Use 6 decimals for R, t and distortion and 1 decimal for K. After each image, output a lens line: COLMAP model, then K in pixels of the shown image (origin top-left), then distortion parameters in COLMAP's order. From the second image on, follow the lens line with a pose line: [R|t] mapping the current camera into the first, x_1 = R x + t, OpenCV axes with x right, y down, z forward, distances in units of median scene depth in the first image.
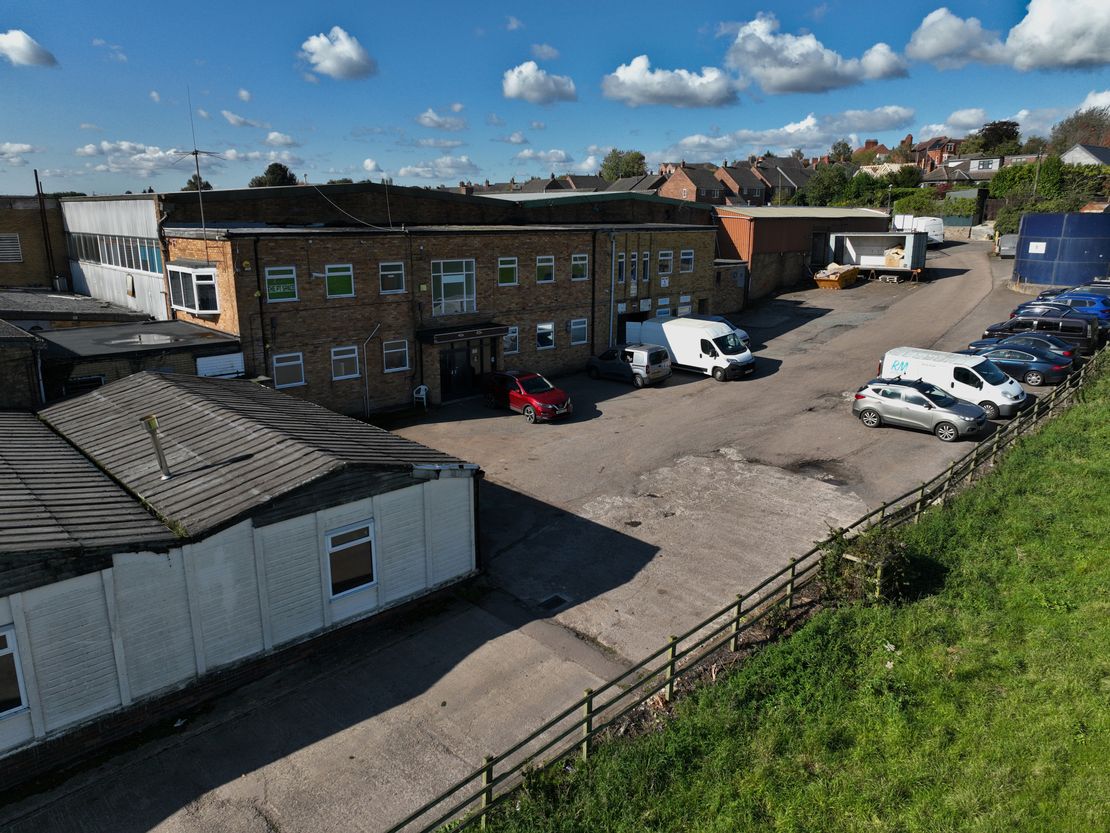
lens RADIAL K [[778.2, 0, 555.0], [0, 778.2, 416.5], [0, 0, 1]] dist [-0.000350, -0.000262]
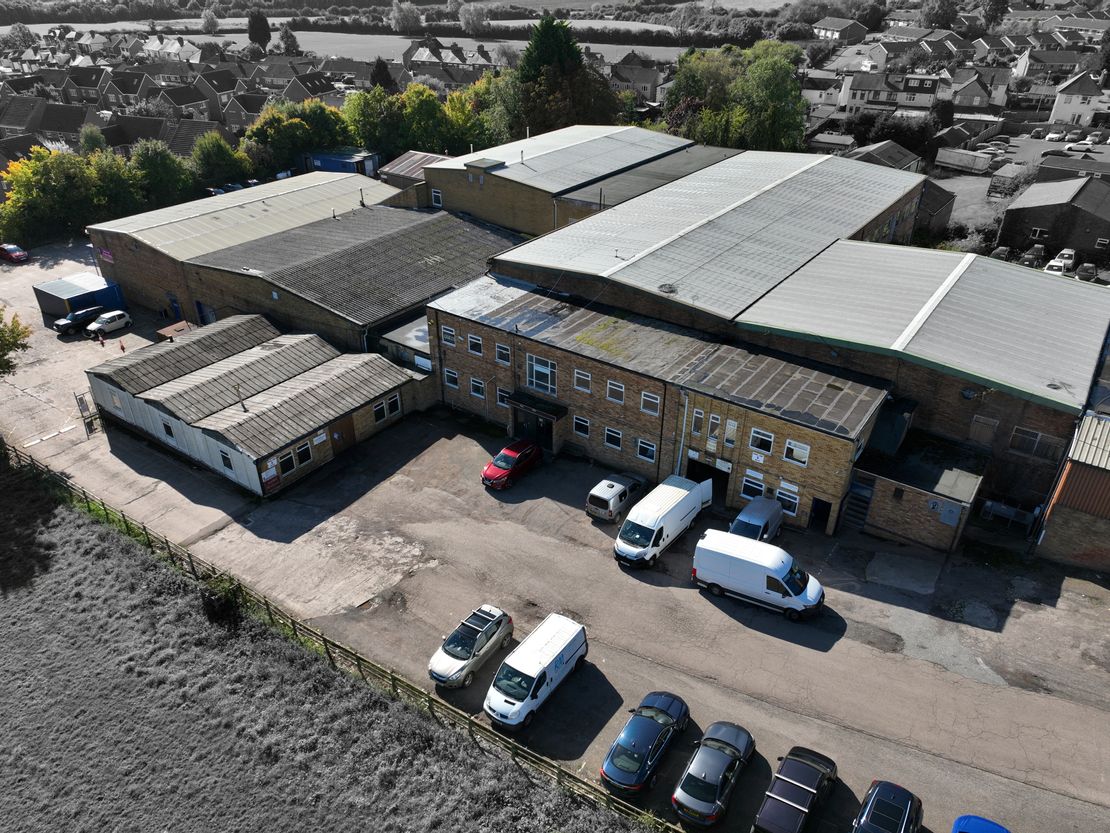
lens RADIAL K [[778.2, 0, 555.0], [0, 778.2, 416.5], [0, 0, 1]] dist [-0.000350, -0.000262]
pose [[0.186223, 0.501440, -0.844914, 1.144536], [-0.244496, 0.856555, 0.454461, -0.769687], [0.951600, 0.121947, 0.282110, 0.632601]]
